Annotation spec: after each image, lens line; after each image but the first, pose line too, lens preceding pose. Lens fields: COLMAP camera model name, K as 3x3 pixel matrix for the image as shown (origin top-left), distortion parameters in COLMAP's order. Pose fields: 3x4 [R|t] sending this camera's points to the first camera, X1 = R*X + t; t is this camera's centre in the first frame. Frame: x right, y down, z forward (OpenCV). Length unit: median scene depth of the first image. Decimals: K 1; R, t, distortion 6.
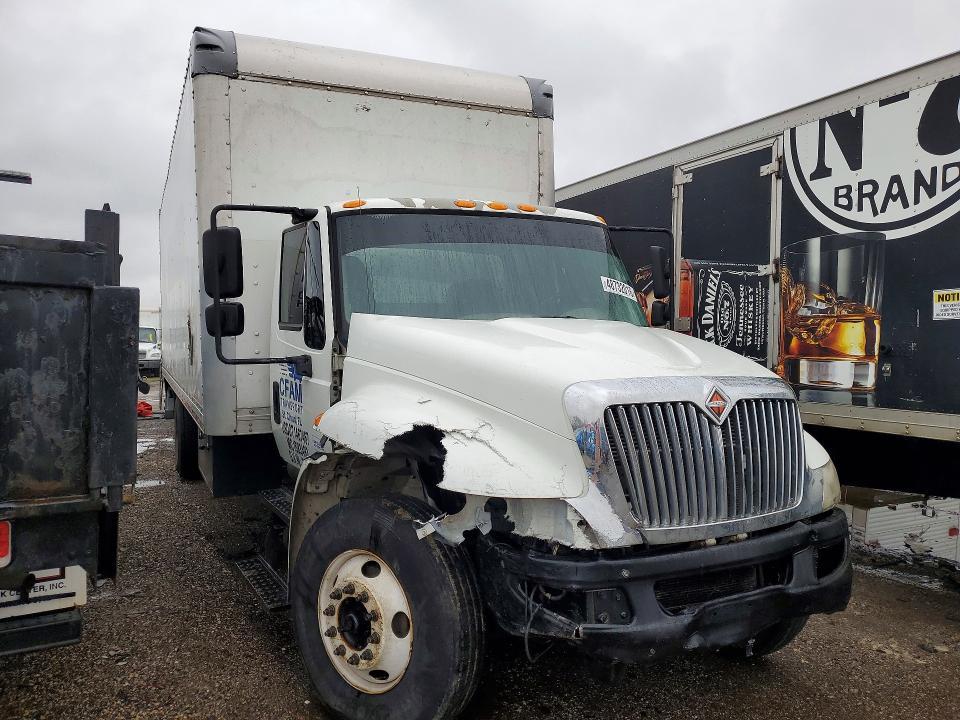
lens RADIAL K [[741.8, 0, 487.0], [0, 741.8, 352.7], [0, 0, 1]] dist [0.019089, -0.009311]
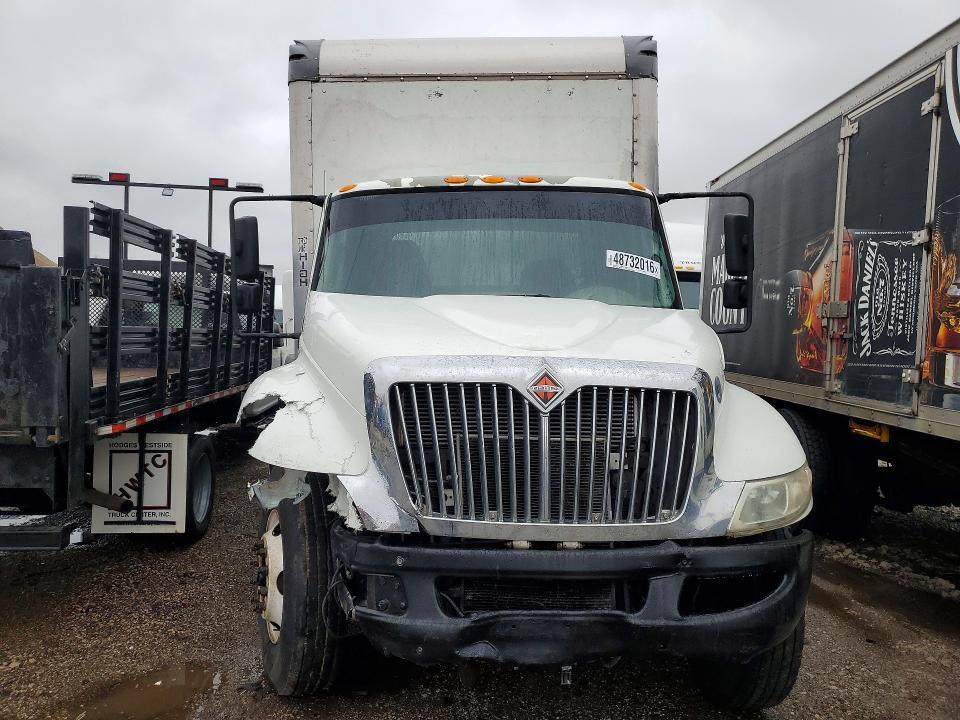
lens RADIAL K [[741.8, 0, 483.7], [0, 741.8, 362.5], [0, 0, 1]] dist [0.019089, -0.009311]
pose [[0.890786, 0.035468, -0.453037, 0.451948], [-0.025363, 0.999276, 0.028364, 0.010974], [0.453715, -0.013775, 0.891040, 0.141109]]
